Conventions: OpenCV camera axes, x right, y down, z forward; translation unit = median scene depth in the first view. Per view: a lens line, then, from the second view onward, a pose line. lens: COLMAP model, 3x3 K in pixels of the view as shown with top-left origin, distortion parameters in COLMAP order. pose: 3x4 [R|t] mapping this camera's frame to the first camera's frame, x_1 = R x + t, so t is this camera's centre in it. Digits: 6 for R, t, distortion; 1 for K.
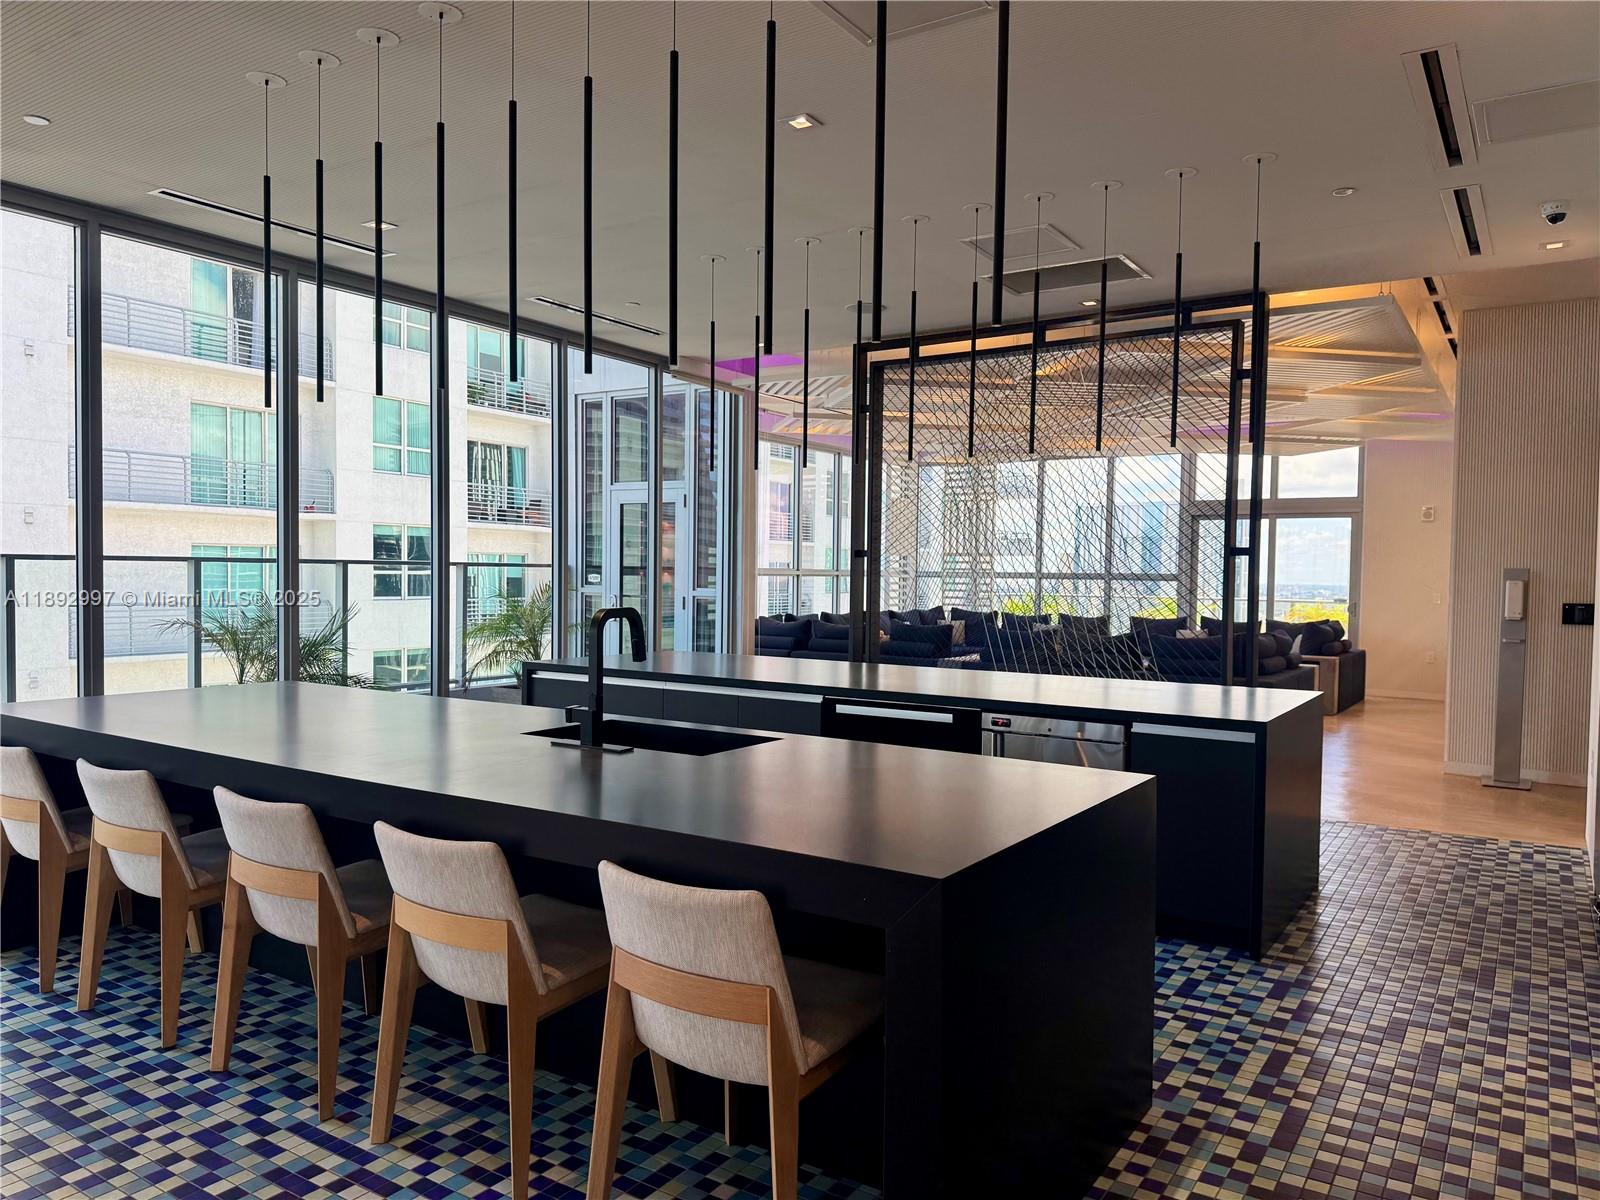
lens RADIAL K [[1153.3, 0, 786.3], [0, 1153.3, 607.9], [0, 0, 1]] dist [0.020678, -0.004307]
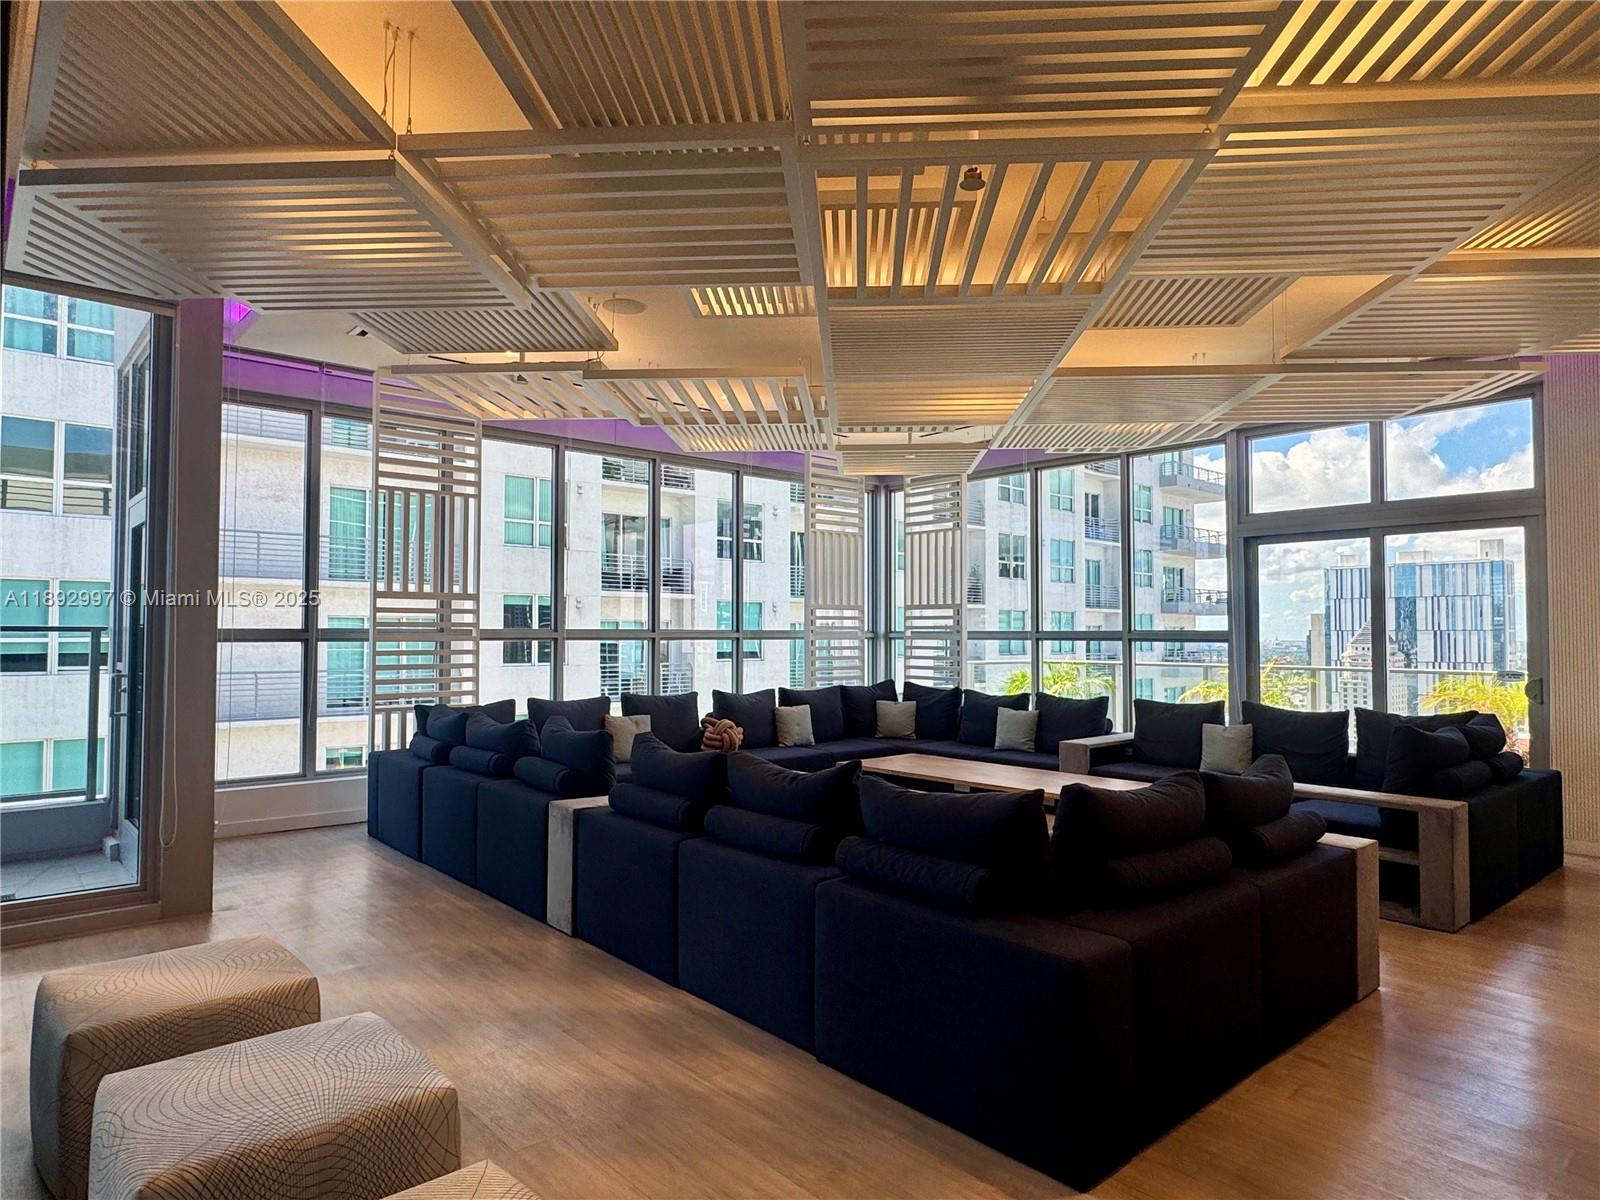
lens RADIAL K [[961.7, 0, 800.0], [0, 961.7, 600.0], [0, 0, 1]] dist [-0.000313, 0.002511]
pose [[0.964093, -0.021803, -0.264667, 0.321363], [0.003376, 0.997550, -0.069878, -0.012679], [0.265542, 0.066476, 0.961805, 0.546725]]
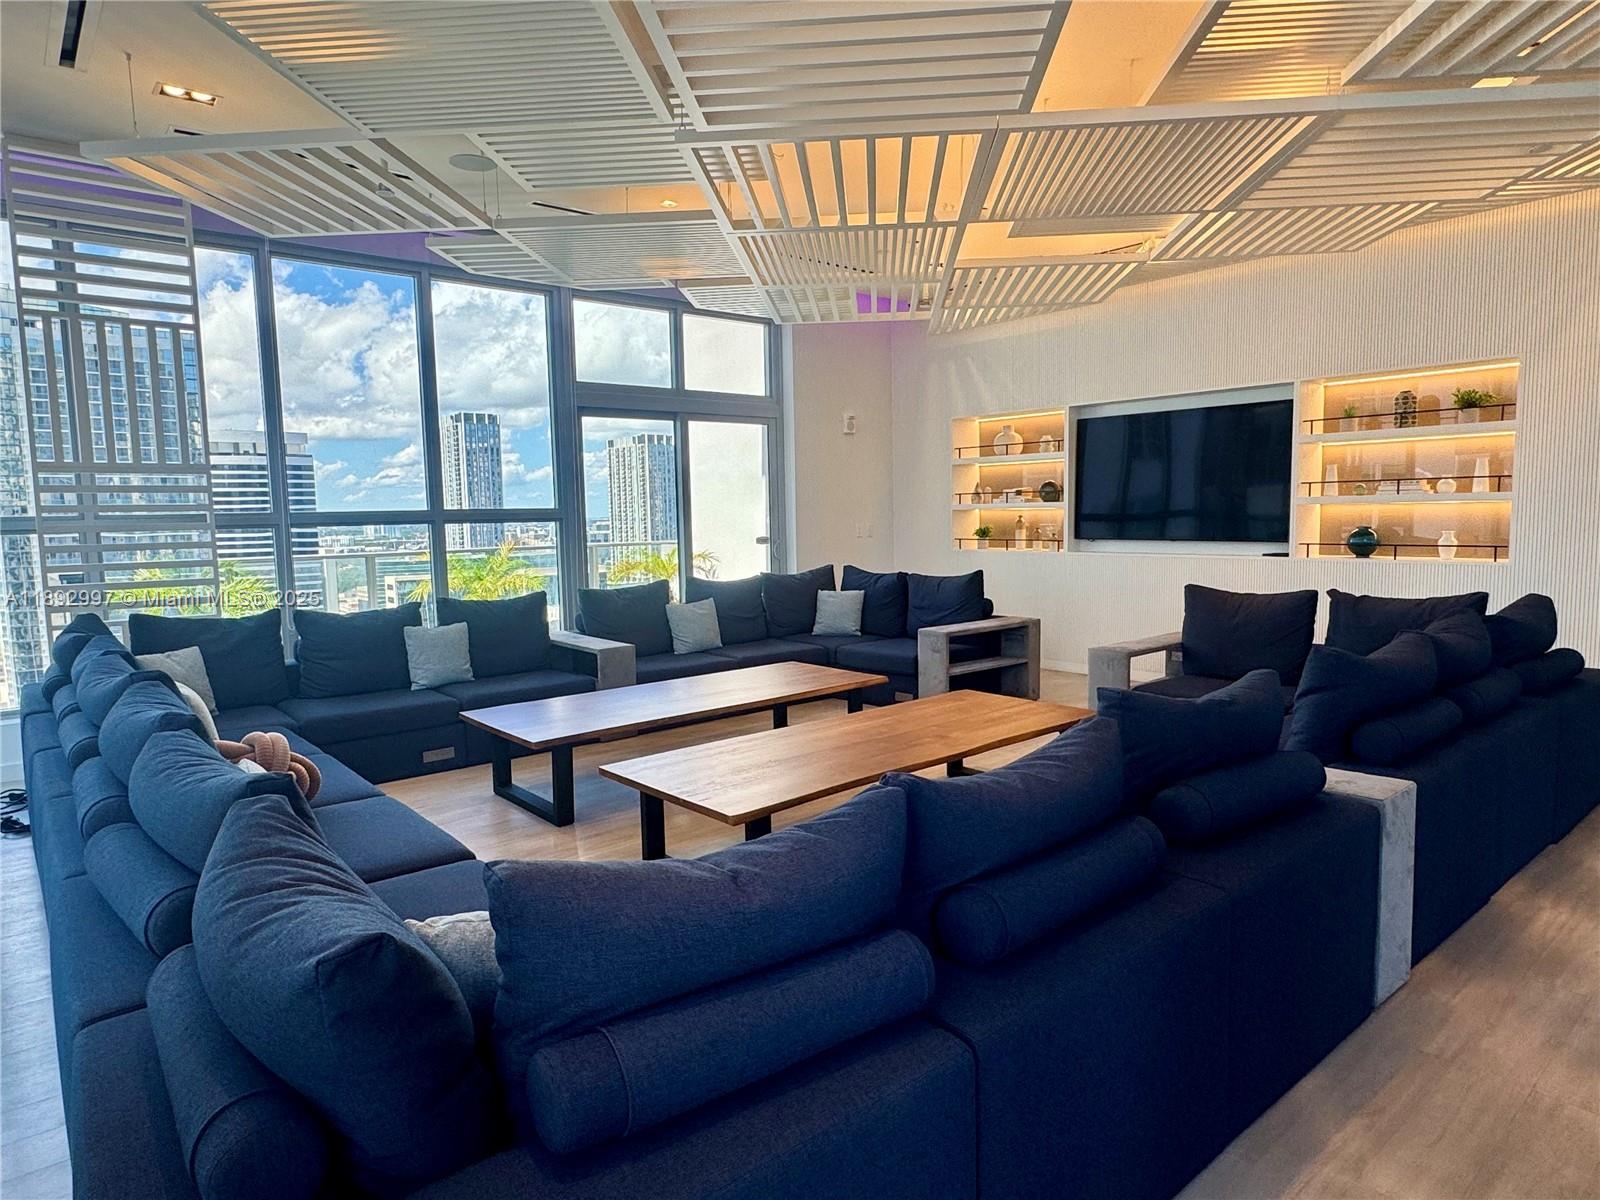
lens RADIAL K [[961.7, 0, 800.0], [0, 961.7, 600.0], [0, 0, 1]] dist [-0.000313, 0.002511]
pose [[0.285867, -0.105481, 0.952446, -0.109325], [0.059674, 0.993954, 0.092167, -0.026957], [-0.956409, 0.030489, 0.290434, 0.955496]]
